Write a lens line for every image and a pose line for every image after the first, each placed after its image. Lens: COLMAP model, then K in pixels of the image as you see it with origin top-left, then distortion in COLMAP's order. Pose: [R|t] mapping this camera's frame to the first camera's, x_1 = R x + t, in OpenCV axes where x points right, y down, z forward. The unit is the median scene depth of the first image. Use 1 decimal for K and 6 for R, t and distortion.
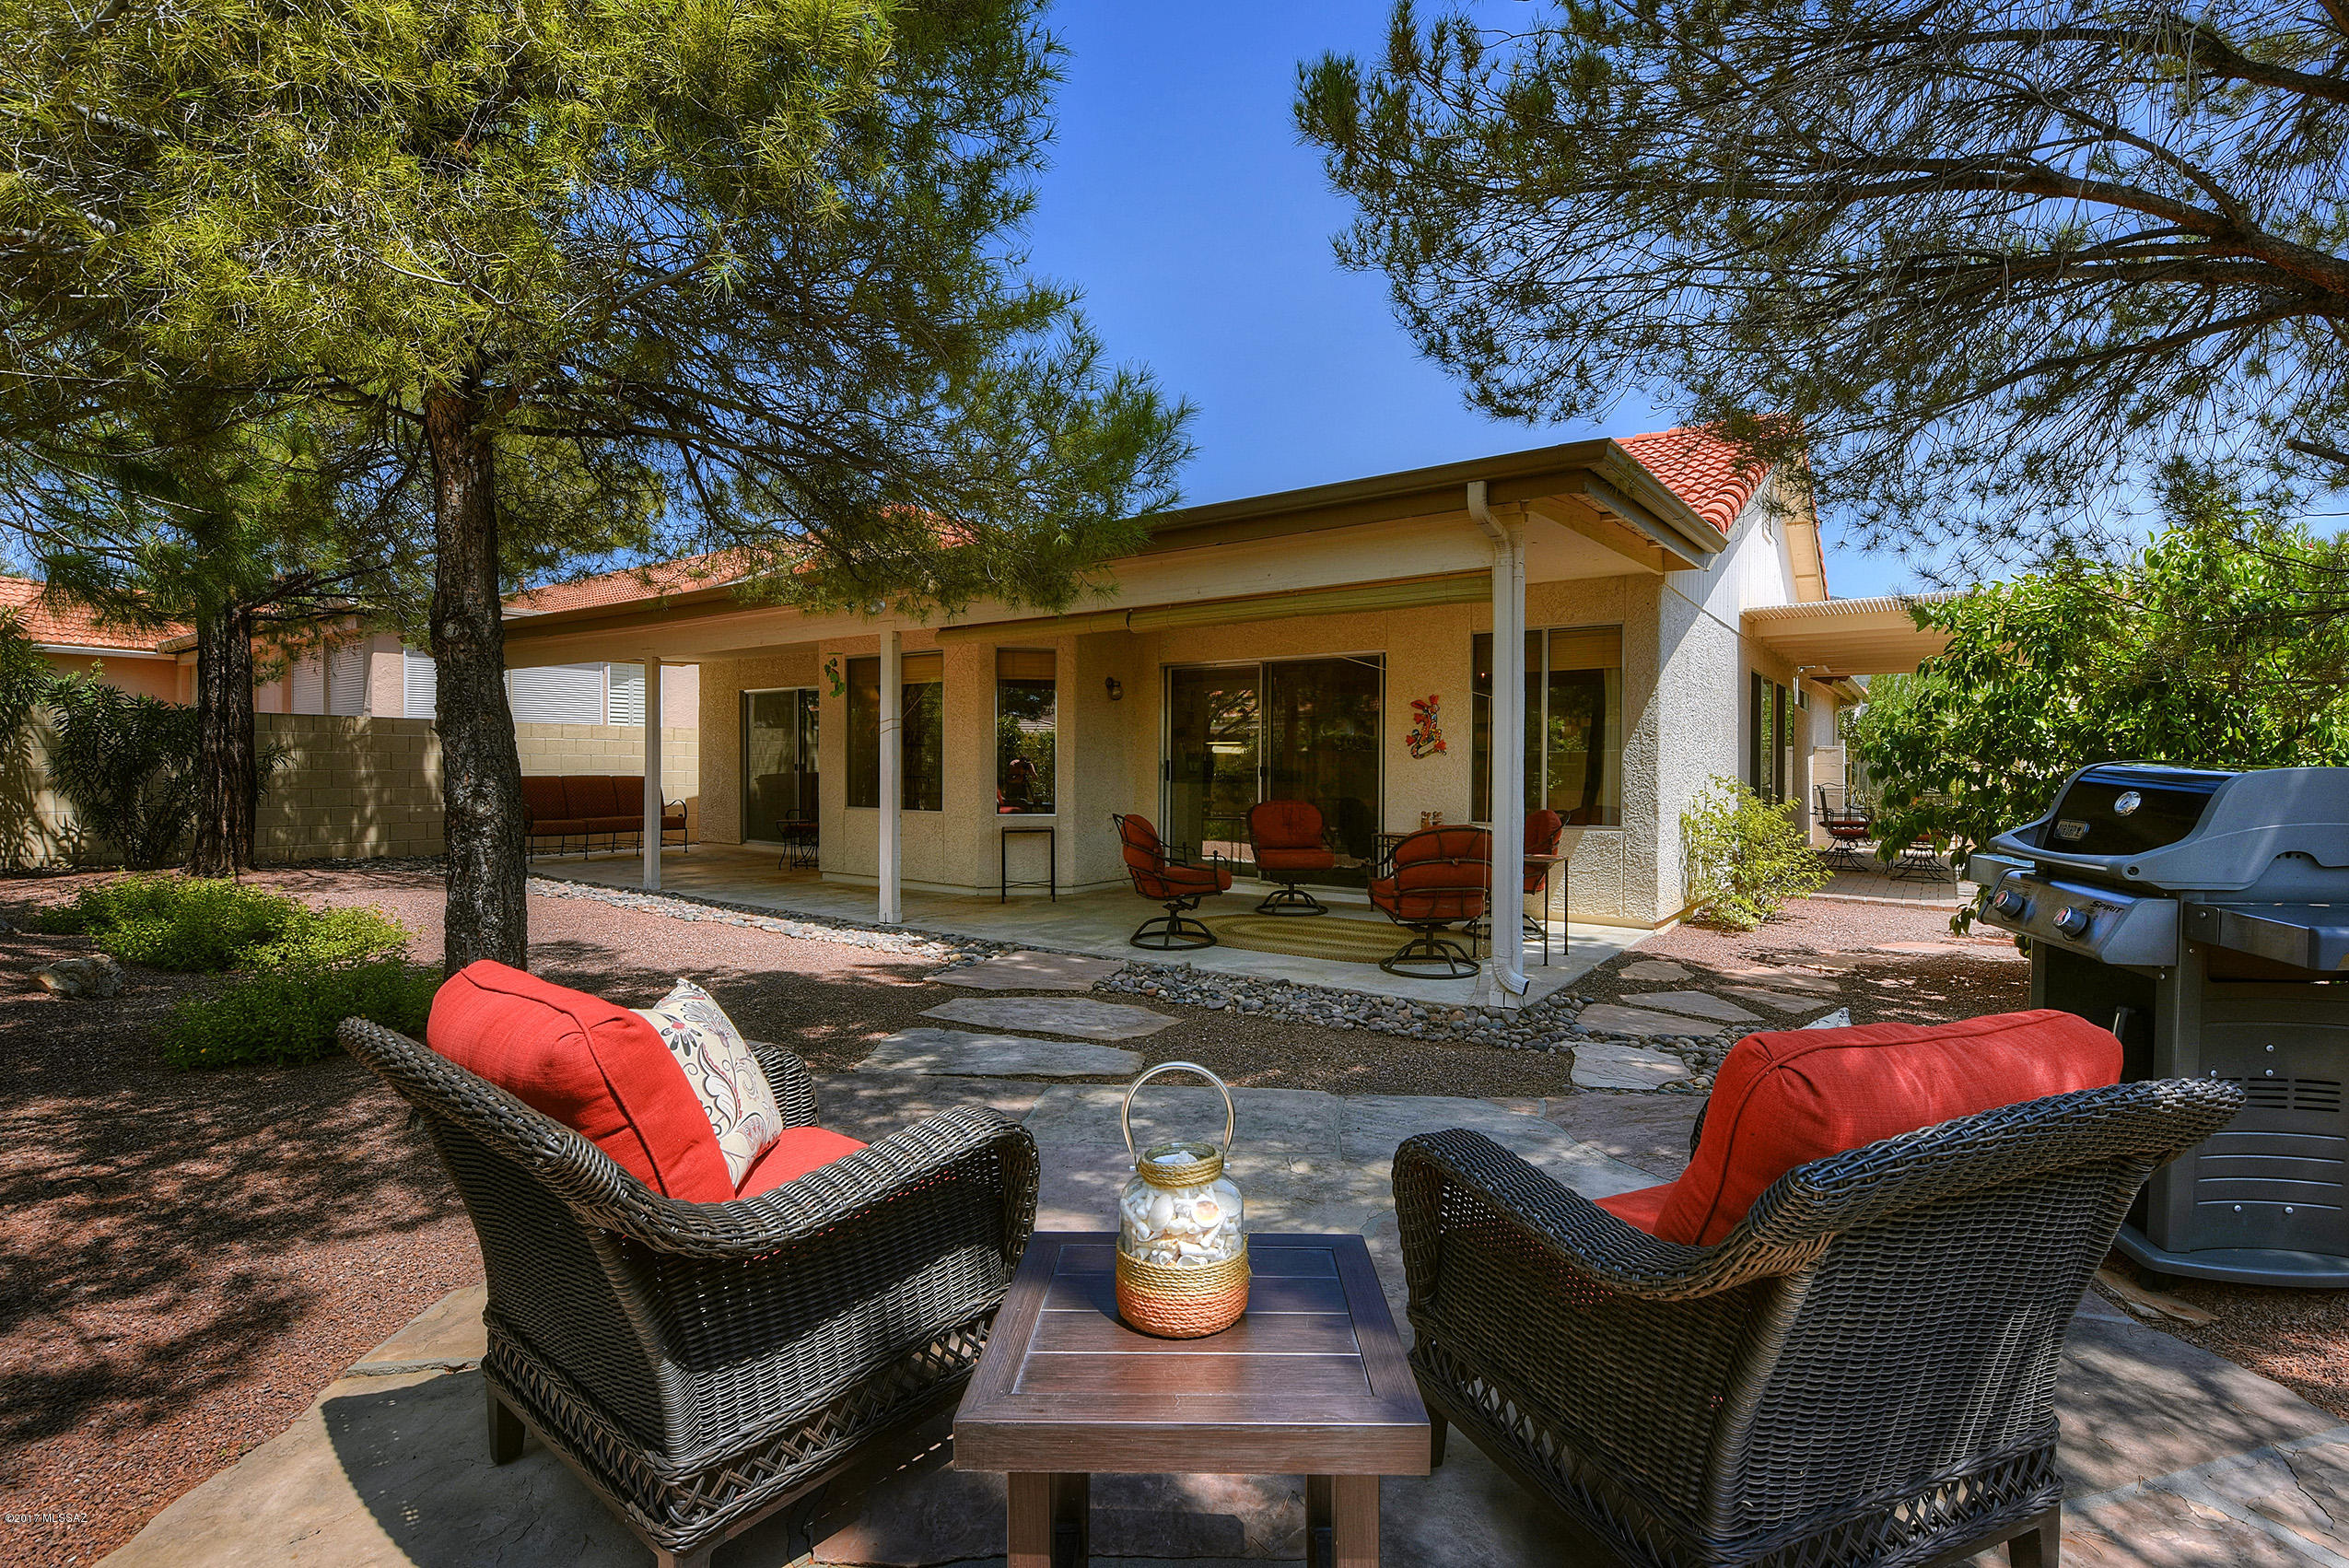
lens RADIAL K [[1067.4, 0, 1183.5], [0, 1067.4, 770.7], [0, 0, 1]] dist [-0.013730, -0.003191]
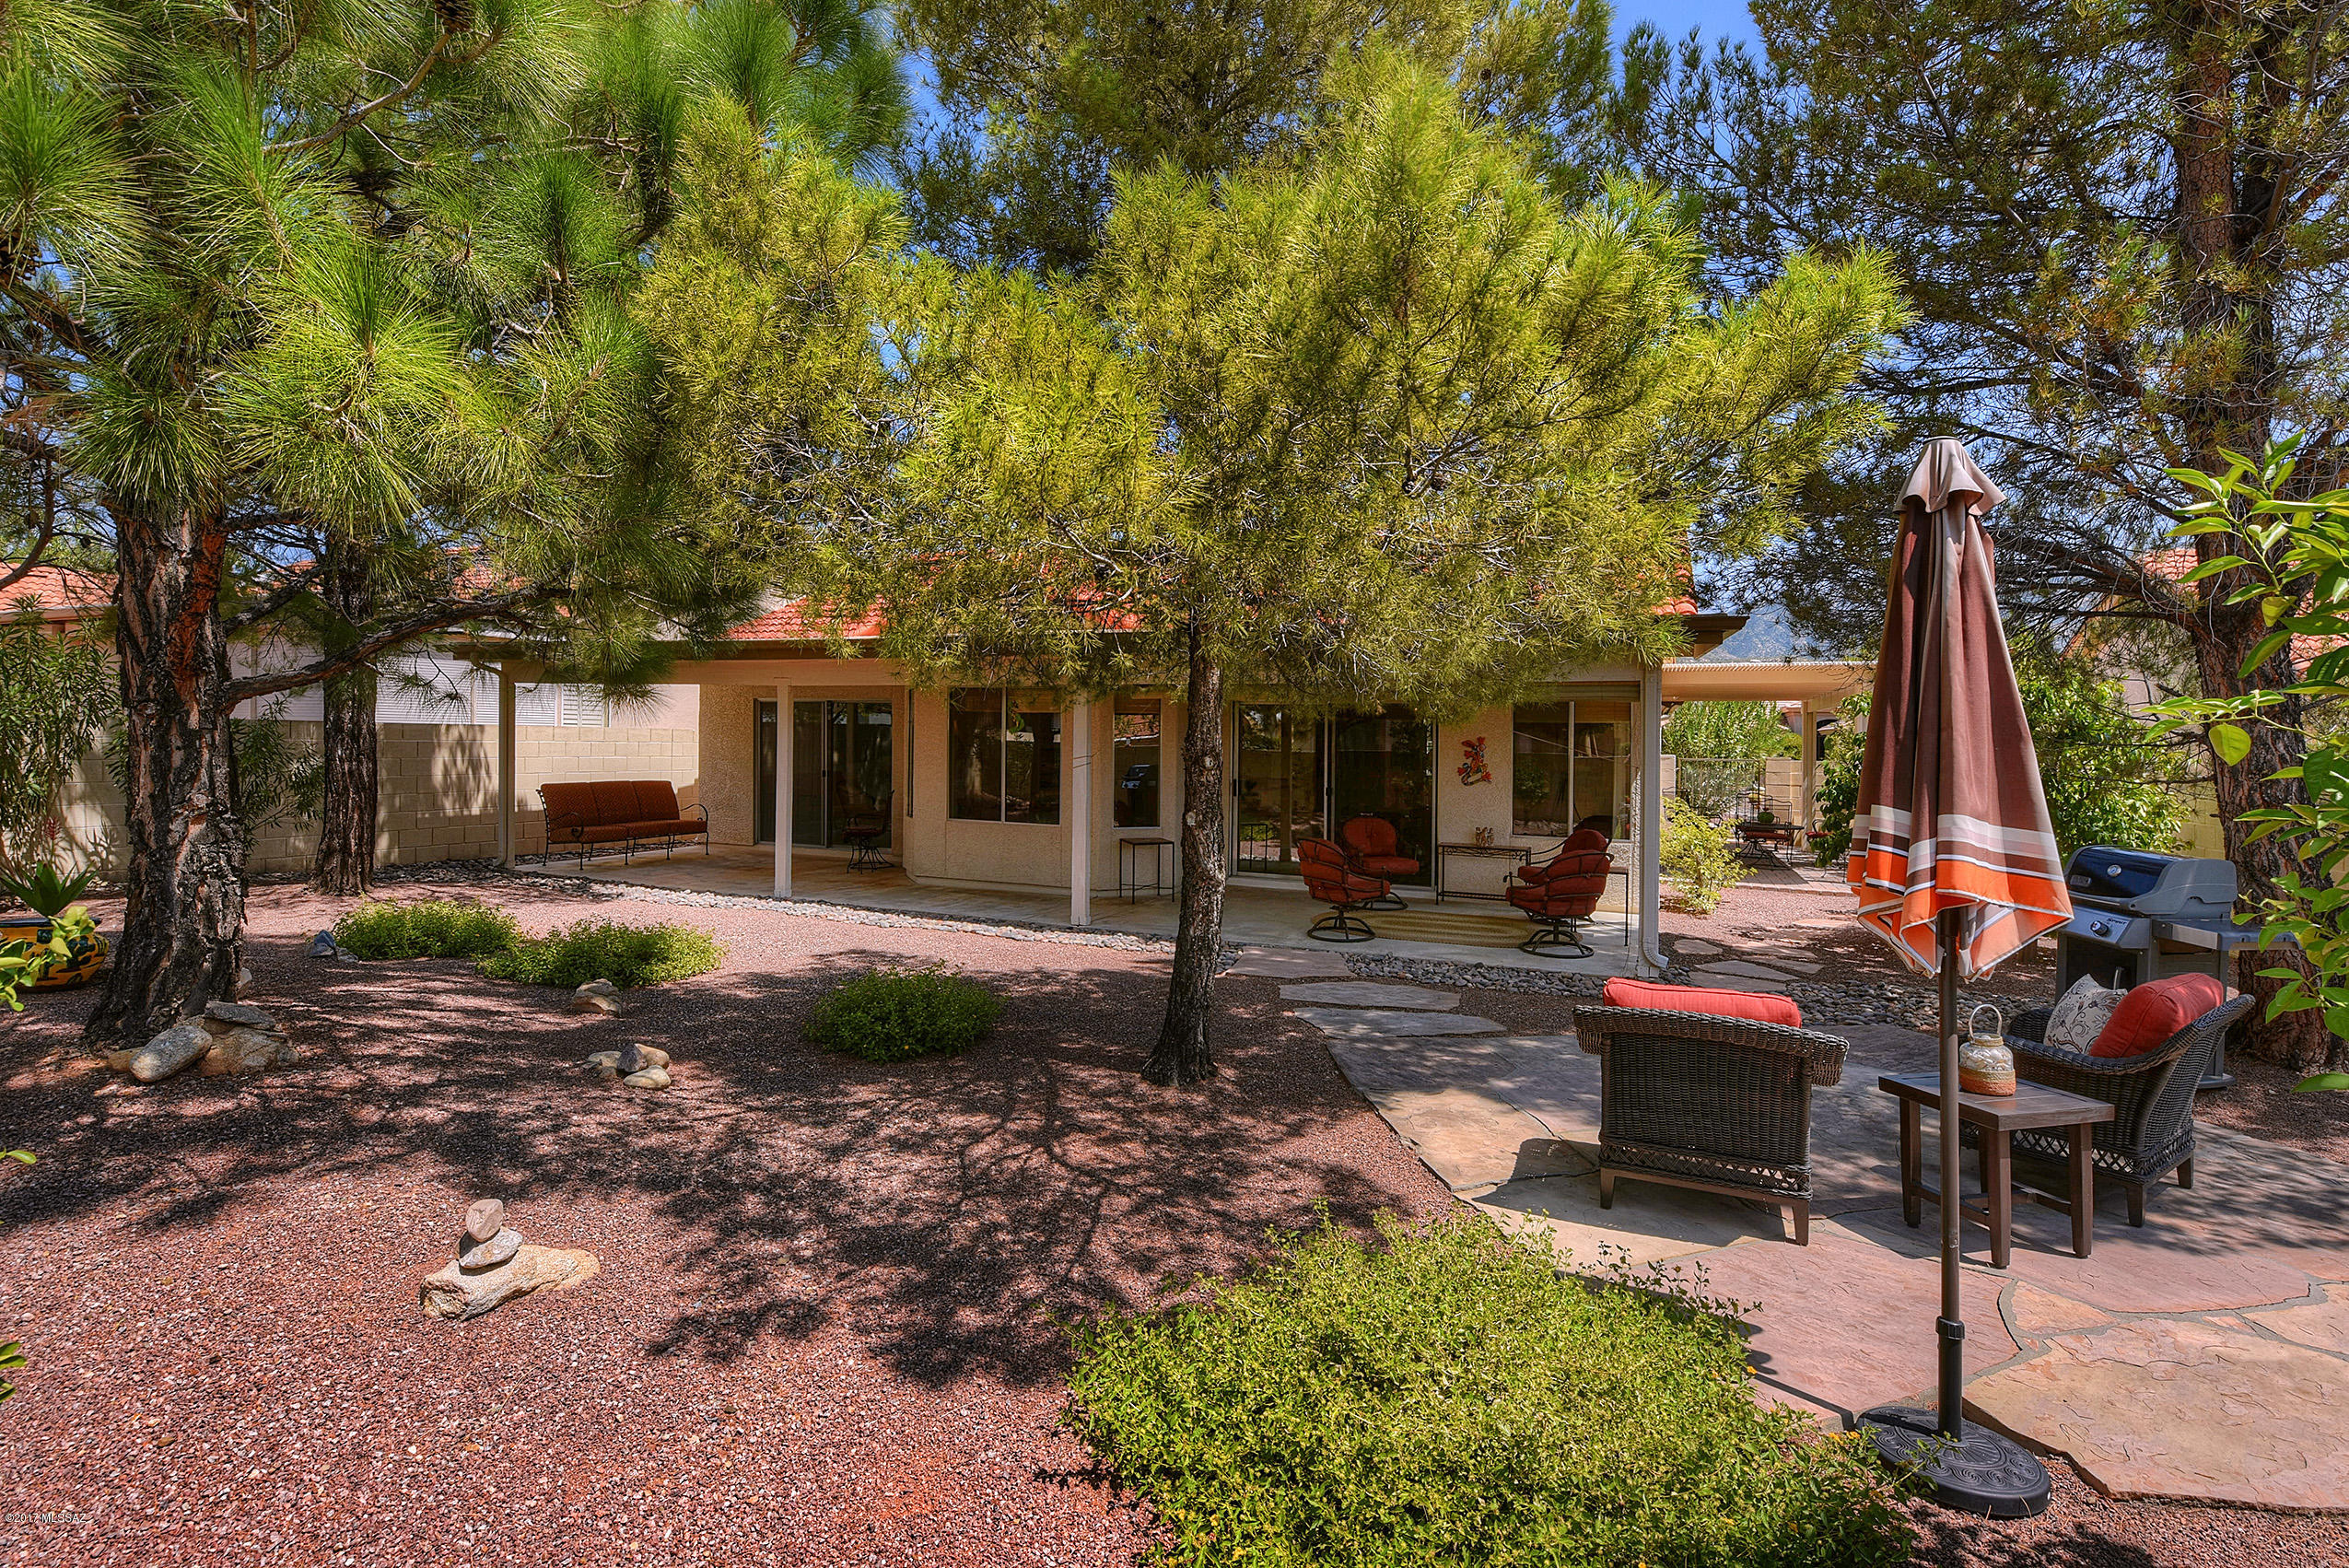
lens RADIAL K [[1067.4, 0, 1174.8], [0, 1067.4, 730.5], [0, 0, 1]] dist [-0.013730, -0.003191]
pose [[0.978932, 0.010834, 0.203900, -0.545460], [-0.008471, 0.999887, -0.012456, -0.081936], [-0.204012, 0.010466, 0.978912, -0.271492]]
